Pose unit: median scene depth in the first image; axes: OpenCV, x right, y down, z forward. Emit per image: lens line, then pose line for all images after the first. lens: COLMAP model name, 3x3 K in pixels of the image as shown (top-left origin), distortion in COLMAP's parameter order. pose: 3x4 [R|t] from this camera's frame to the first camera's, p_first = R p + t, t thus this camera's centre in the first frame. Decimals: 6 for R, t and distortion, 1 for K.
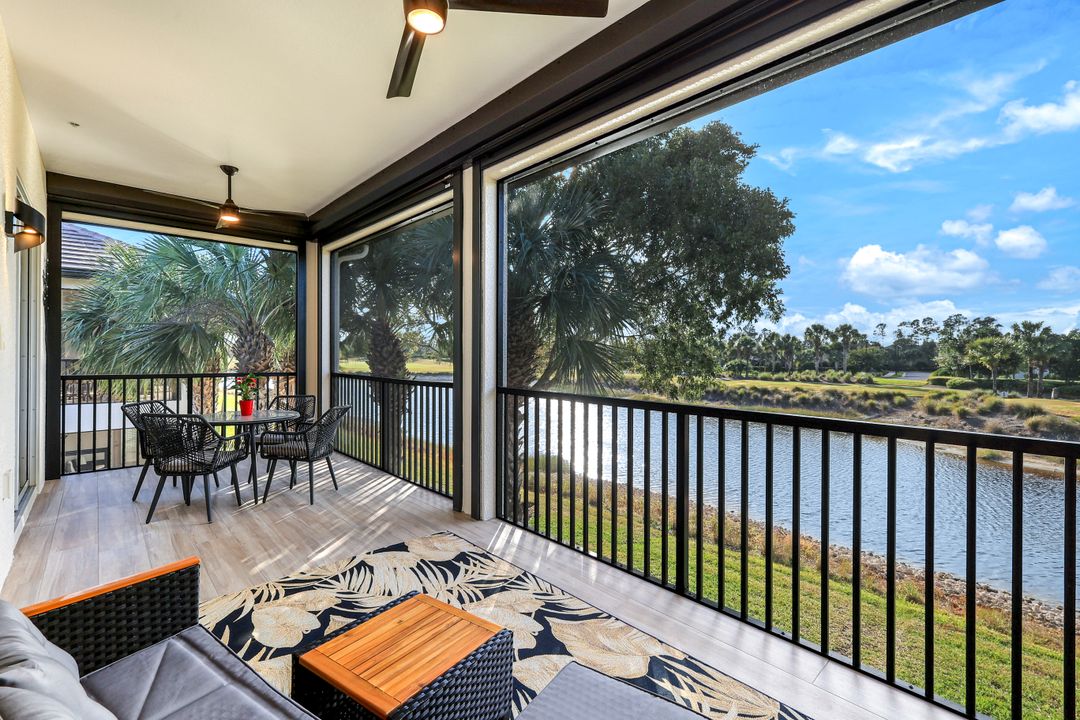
lens RADIAL K [[492.5, 0, 543.9], [0, 492.5, 355.4], [0, 0, 1]] dist [-0.001637, -0.000143]
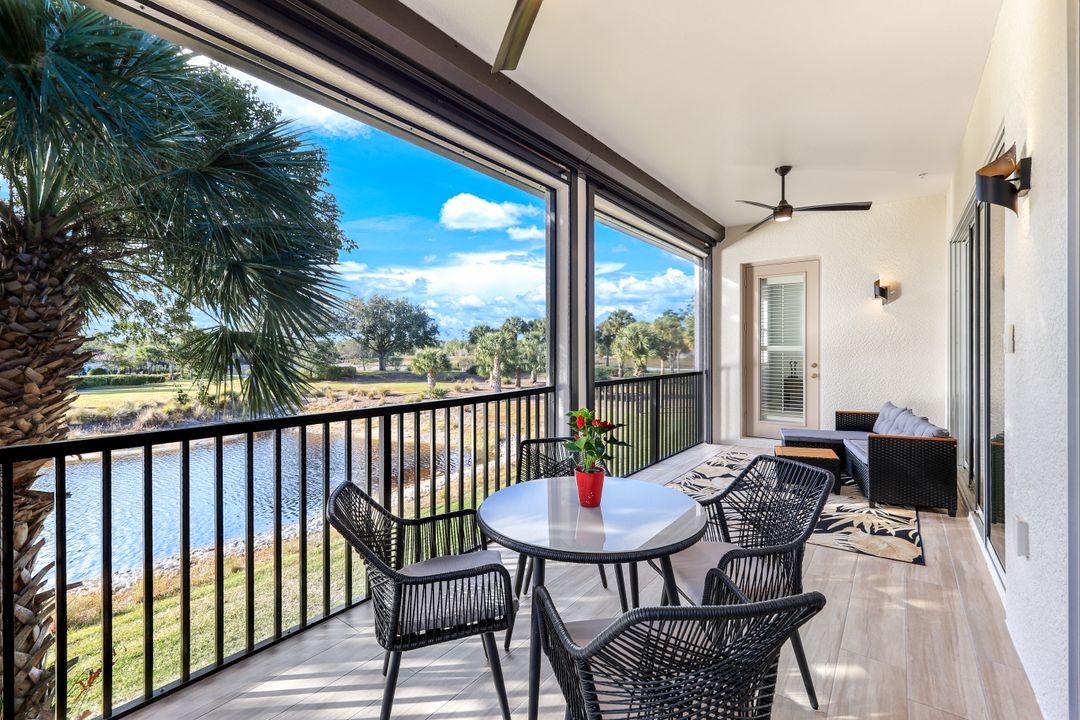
lens RADIAL K [[473.5, 0, 538.8], [0, 473.5, 349.4], [0, 0, 1]] dist [0.000201, 0.000177]
pose [[-0.170140, 0.000681, 0.985420, -1.027498], [0.004697, 0.999989, 0.000120, -0.022932], [-0.985409, 0.004649, -0.170142, 1.164504]]
